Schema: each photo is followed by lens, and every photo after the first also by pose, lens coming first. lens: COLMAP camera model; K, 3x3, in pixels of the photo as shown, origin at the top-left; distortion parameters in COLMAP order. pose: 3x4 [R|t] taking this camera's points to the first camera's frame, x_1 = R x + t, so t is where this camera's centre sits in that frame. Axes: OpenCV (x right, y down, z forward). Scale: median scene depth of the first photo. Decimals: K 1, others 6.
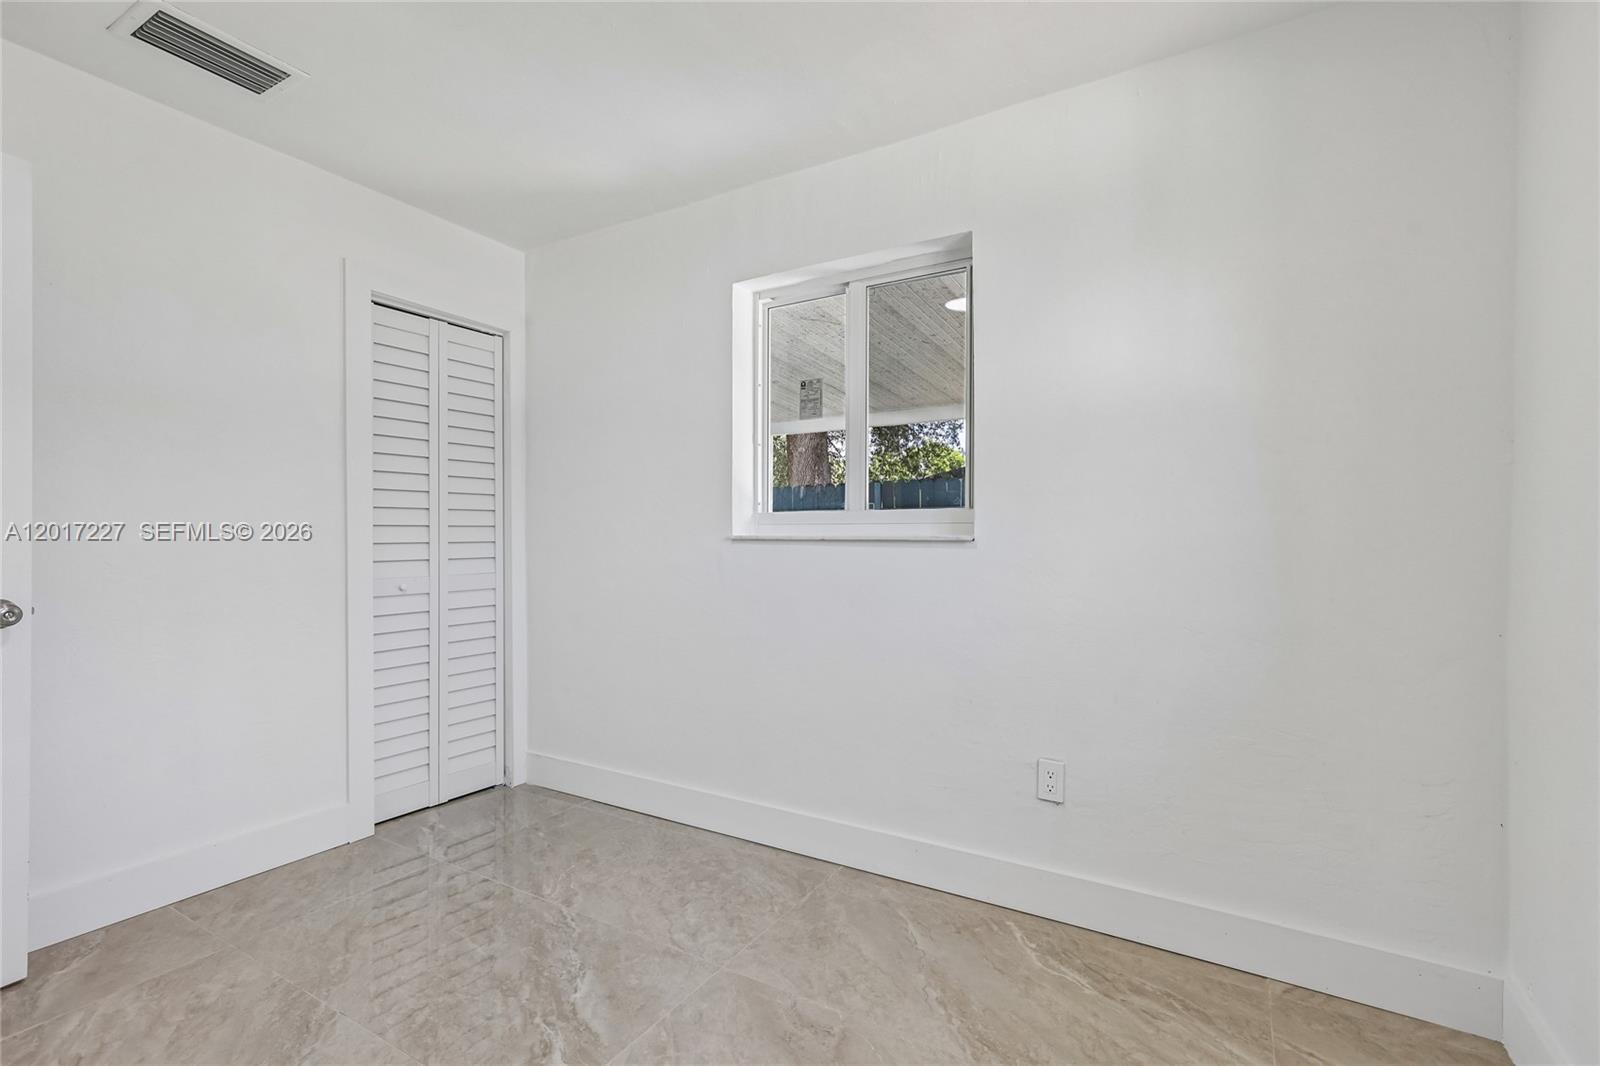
lens RADIAL K [[722.3, 0, 801.5], [0, 722.3, 547.0], [0, 0, 1]] dist [0.001341, 0.002561]
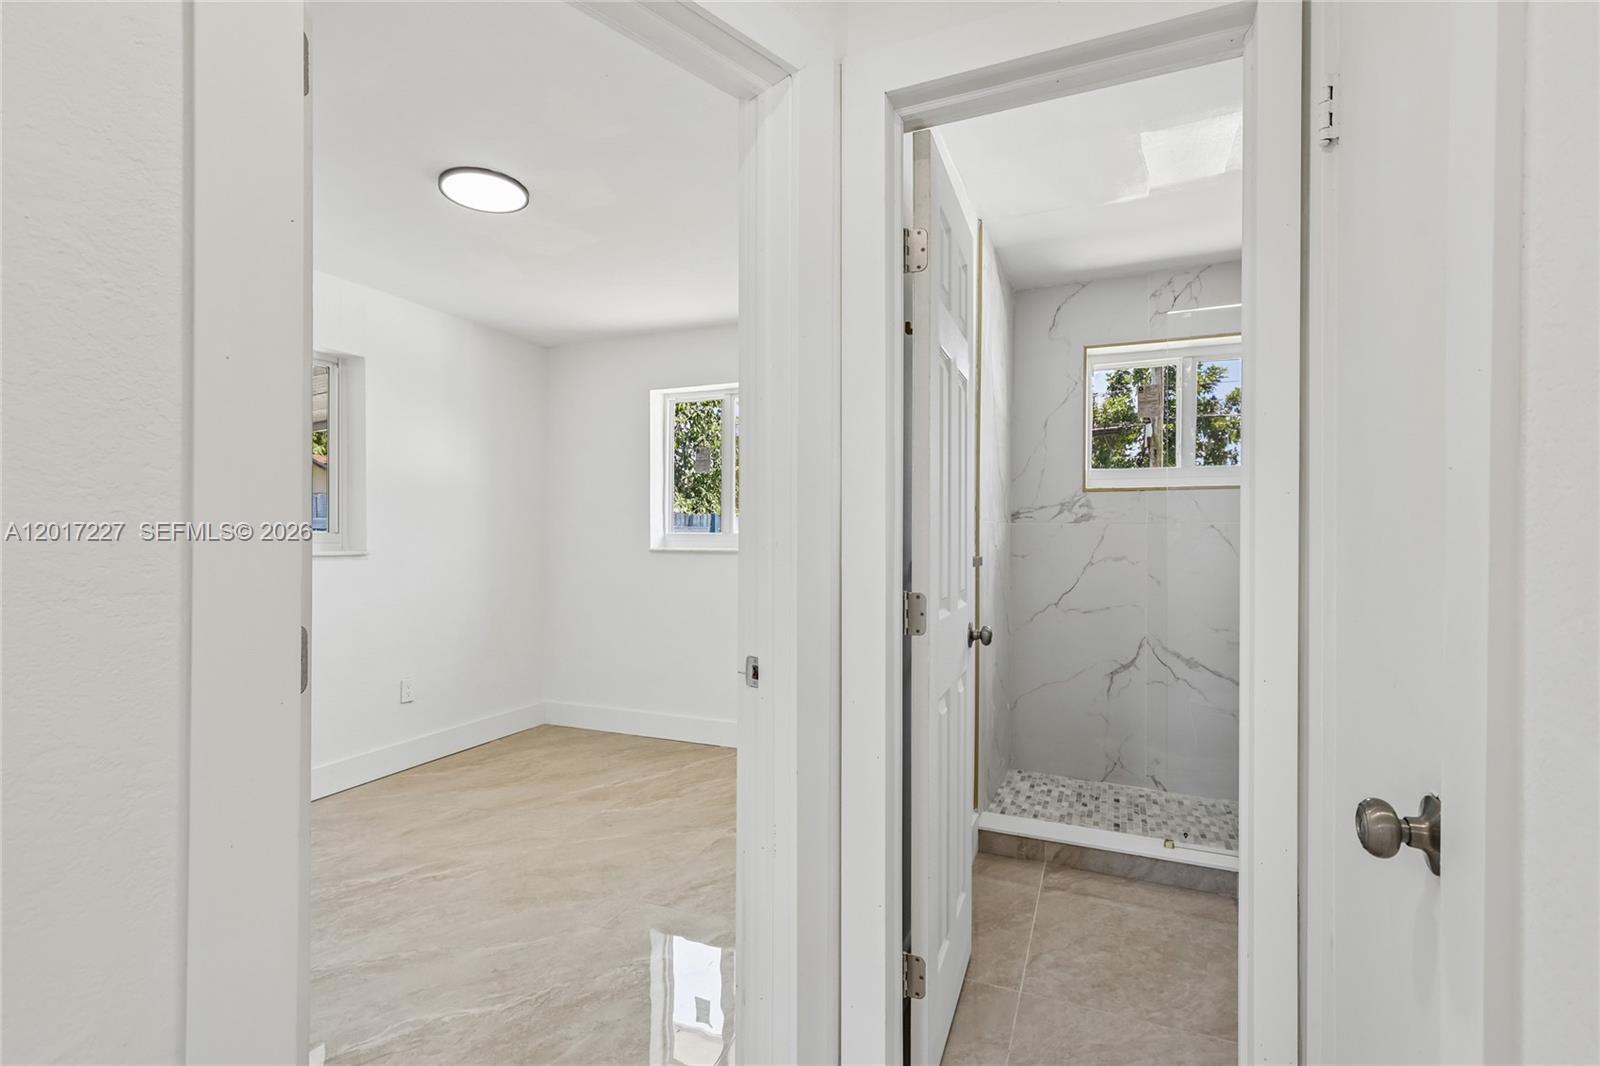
lens RADIAL K [[722.3, 0, 788.9], [0, 722.3, 529.0], [0, 0, 1]] dist [0.001341, 0.002561]
pose [[-0.123001, 0.007875, 0.992375, -1.615541], [0.014441, 0.999877, -0.006145, -0.046534], [-0.992302, 0.013575, -0.123099, 0.310624]]
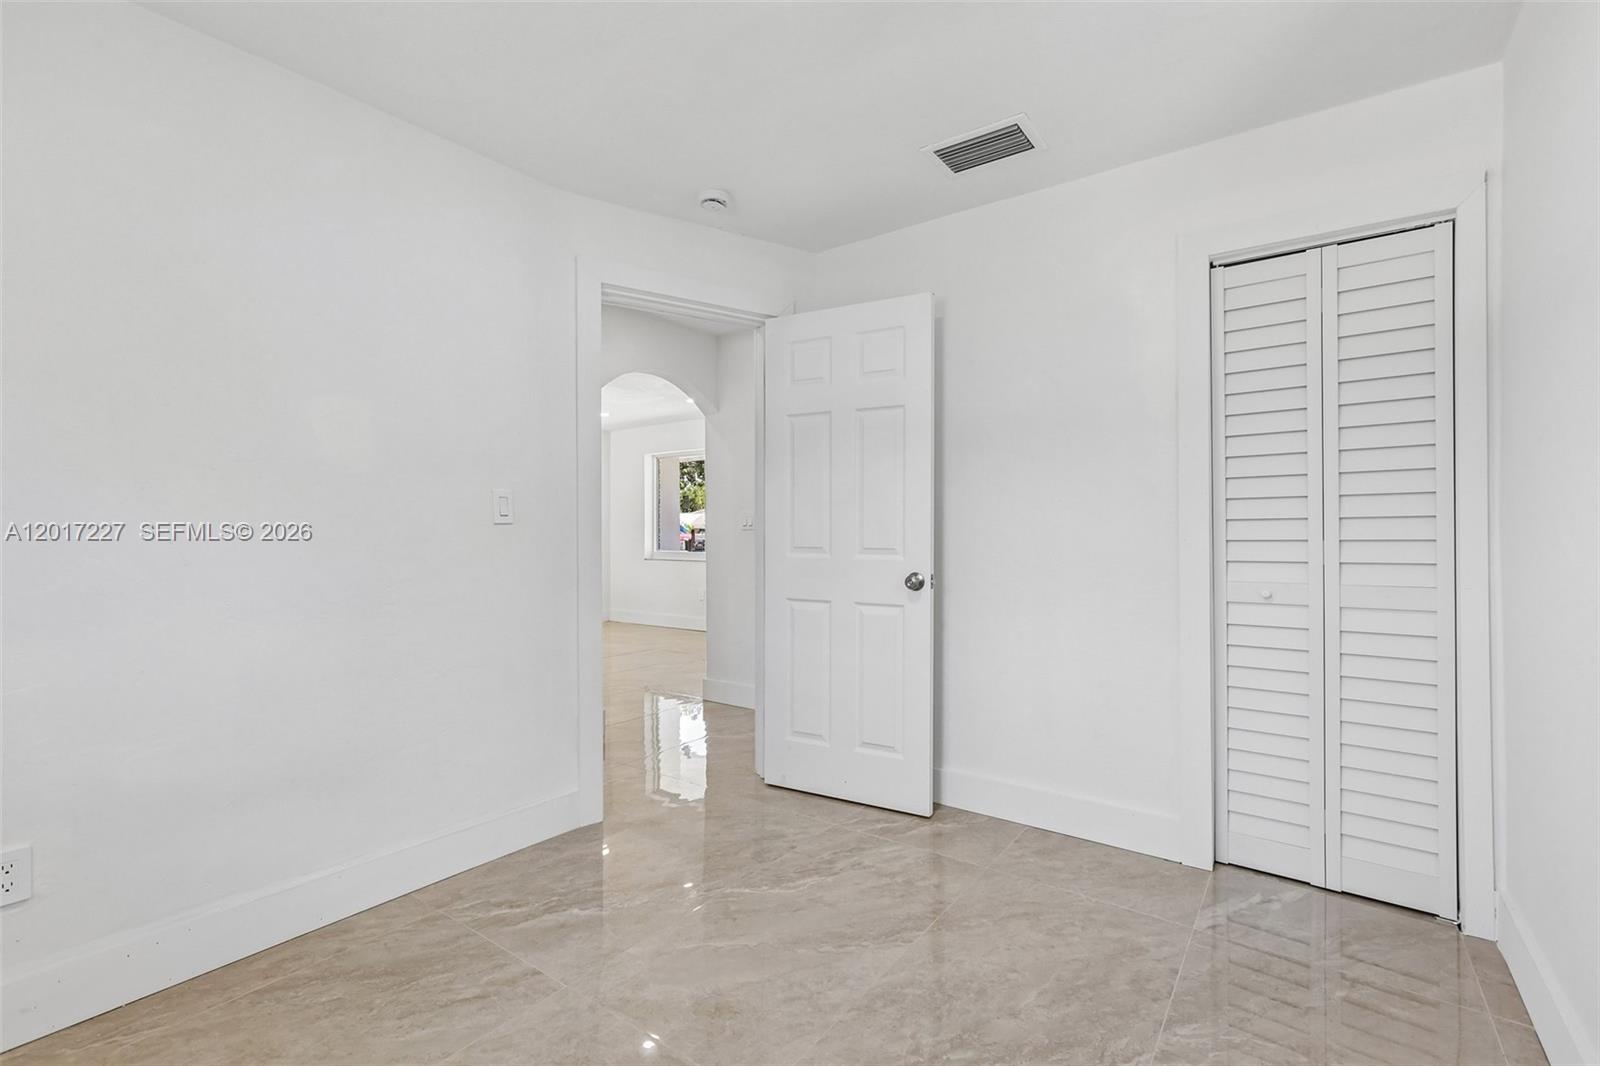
lens RADIAL K [[722.3, 0, 798.8], [0, 722.3, 533.6], [0, 0, 1]] dist [0.001341, 0.002561]
pose [[-0.093339, 0.001459, -0.995633, 0.447693], [-0.012542, 0.999918, 0.002641, -0.012103], [0.995555, 0.012734, -0.093313, 0.778430]]
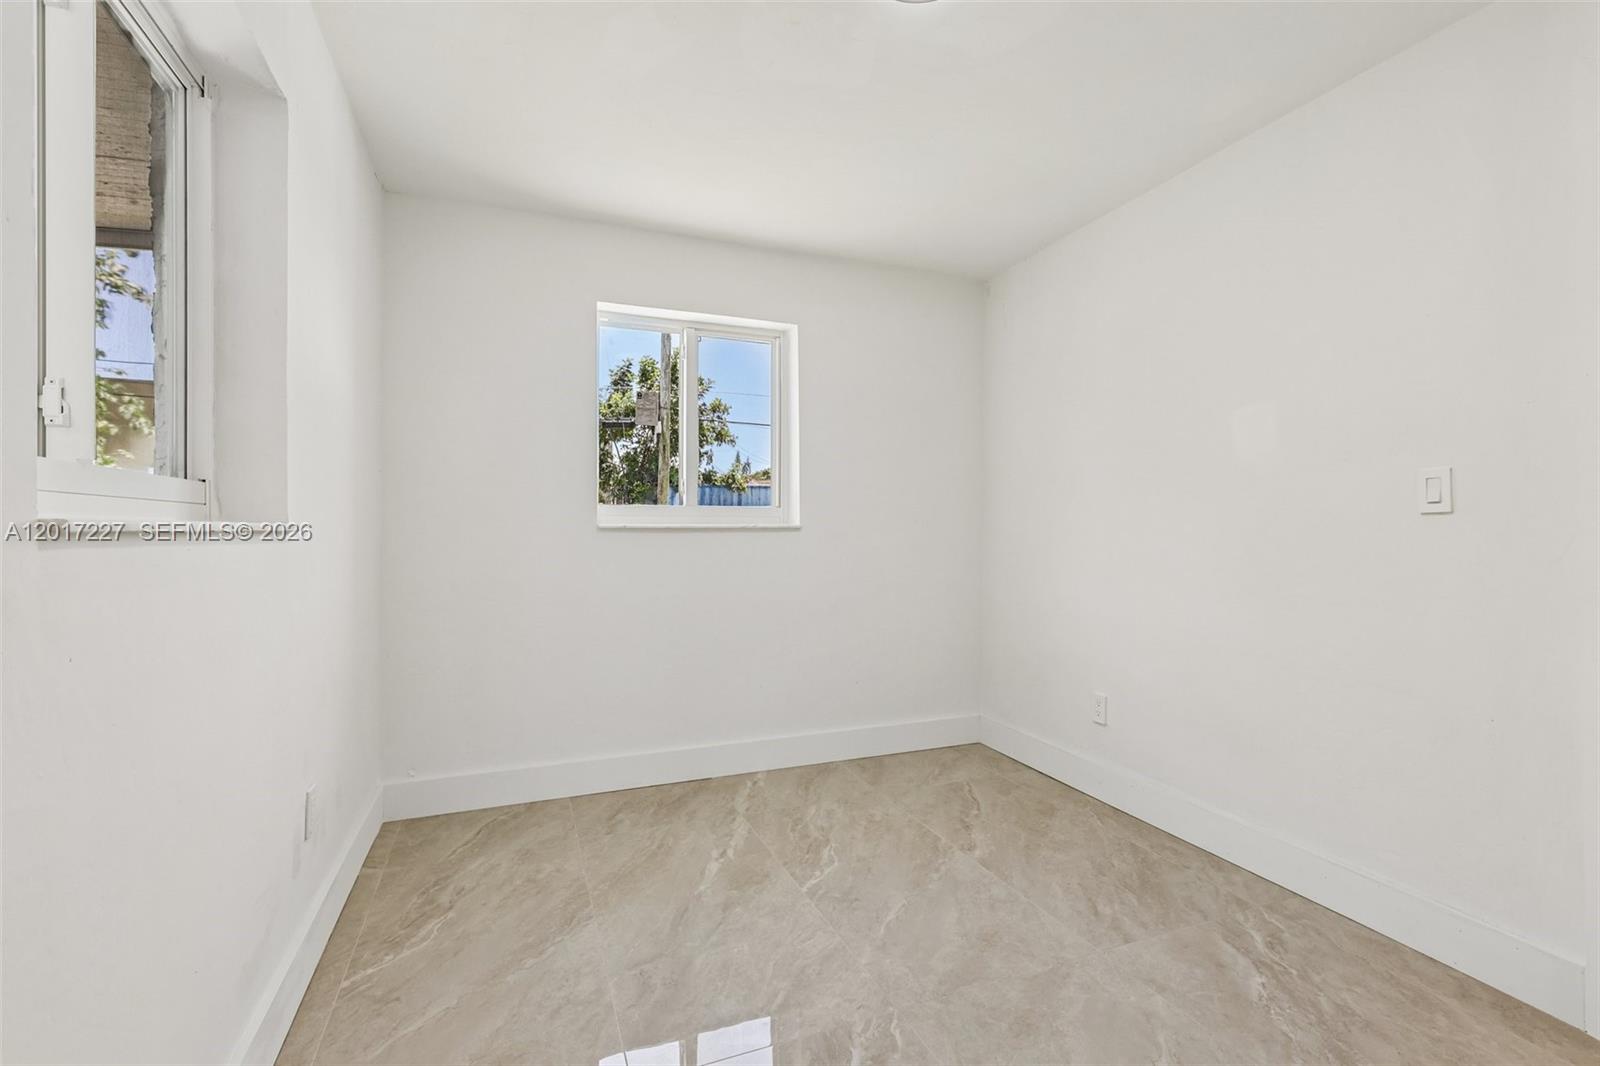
lens RADIAL K [[722.3, 0, 790.3], [0, 722.3, 527.5], [0, 0, 1]] dist [0.001341, 0.002561]
pose [[-0.786146, -0.002235, 0.618037, -0.673399], [0.007768, 0.999879, 0.013498, -0.020056], [-0.617992, 0.015412, -0.786033, 1.402229]]
